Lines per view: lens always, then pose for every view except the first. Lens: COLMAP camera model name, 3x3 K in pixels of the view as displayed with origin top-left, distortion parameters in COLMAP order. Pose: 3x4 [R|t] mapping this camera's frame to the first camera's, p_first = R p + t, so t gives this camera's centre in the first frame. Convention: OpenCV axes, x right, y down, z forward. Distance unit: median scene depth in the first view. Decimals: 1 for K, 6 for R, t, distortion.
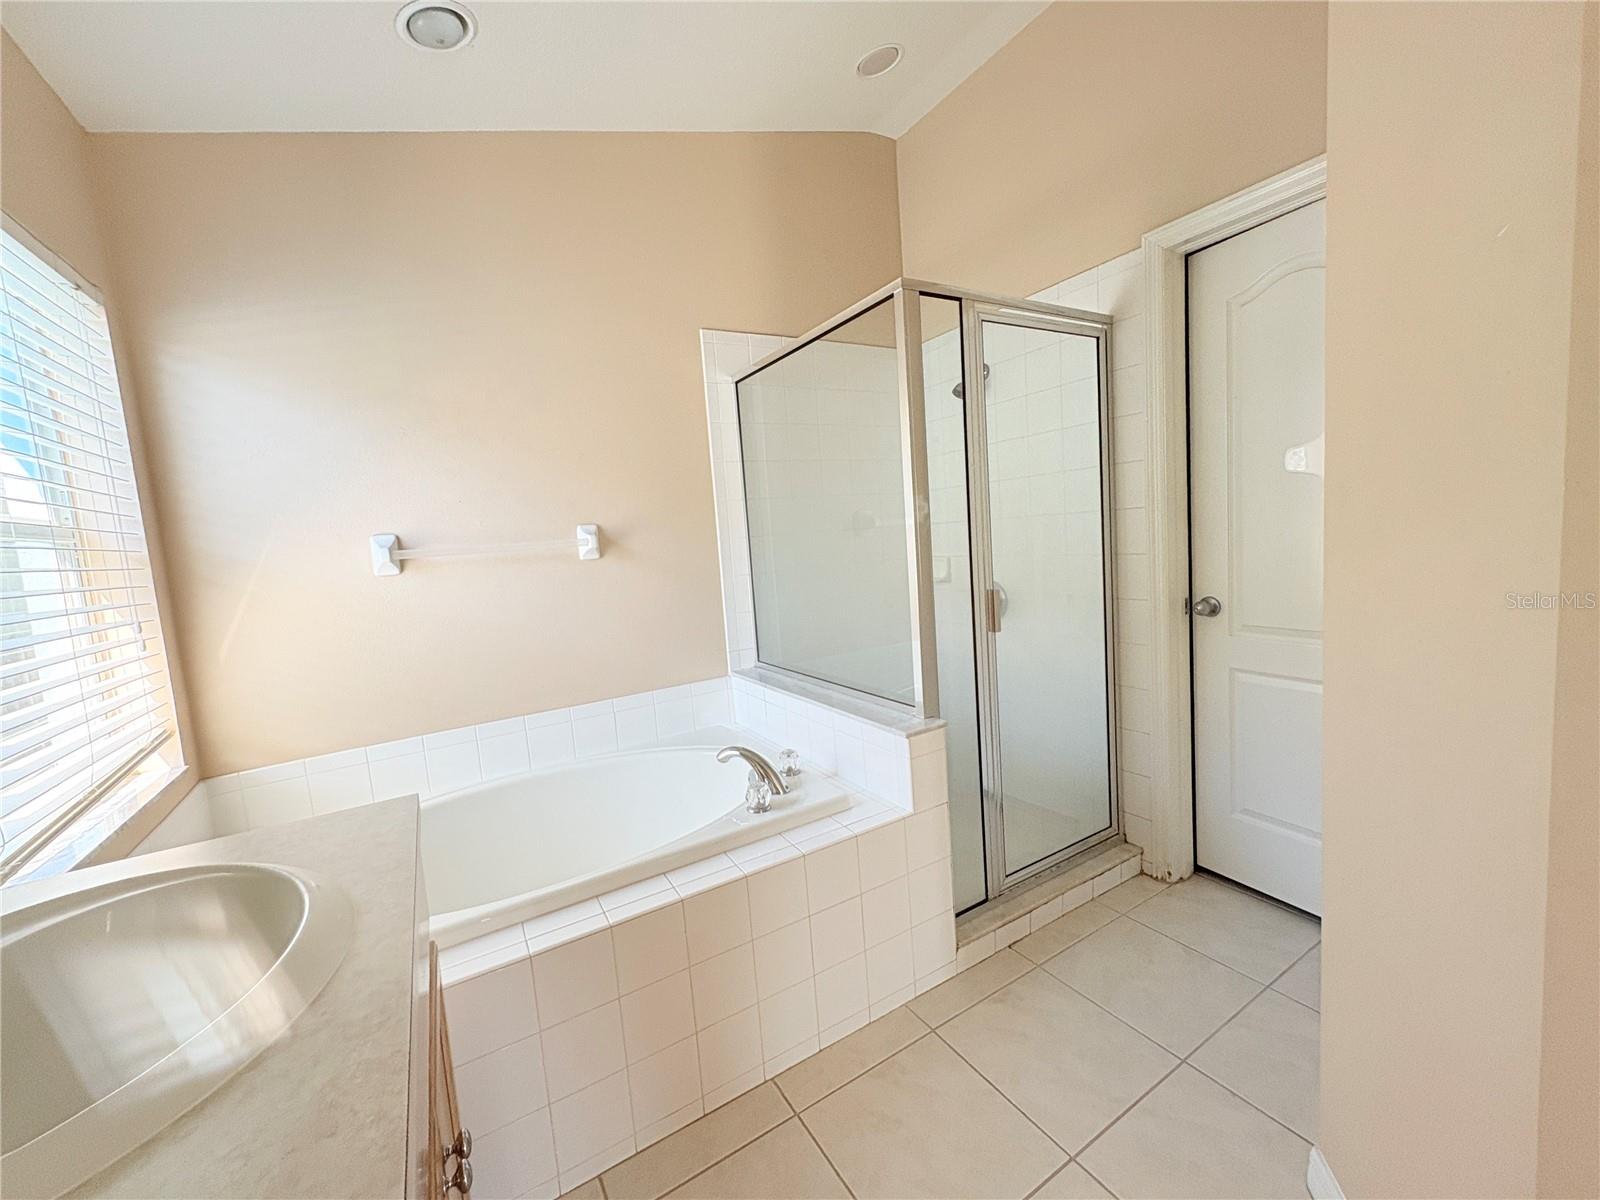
lens RADIAL K [[633.2, 0, 803.9], [0, 633.2, 600.2], [0, 0, 1]] dist [-0.000388, -0.000551]
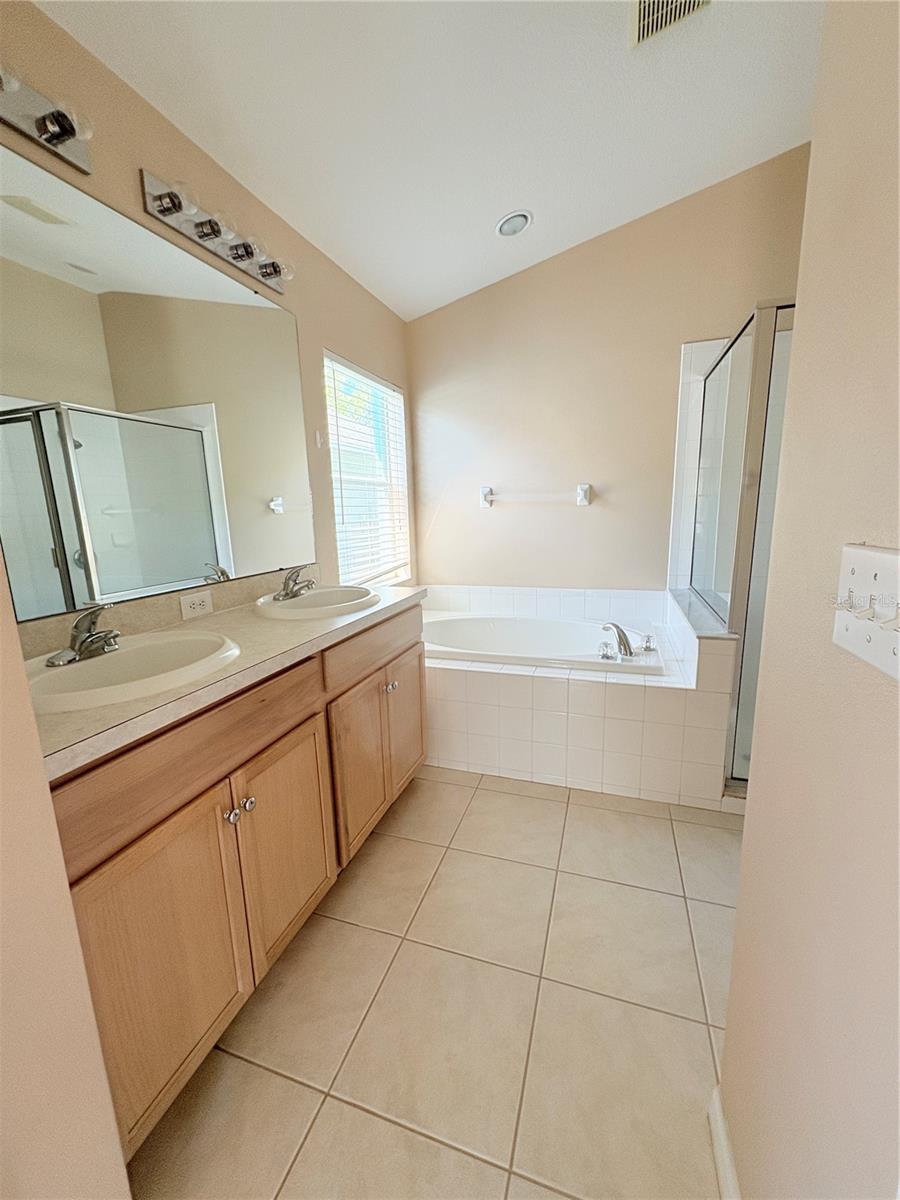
lens RADIAL K [[474.9, 0, 449.6], [0, 474.9, 599.8], [0, 0, 1]] dist [-0.000388, -0.000551]
pose [[0.641835, 0.201172, -0.739985, 0.506123], [-0.100919, 0.978742, 0.178547, -0.008691], [0.760173, -0.039919, 0.648493, -0.132260]]
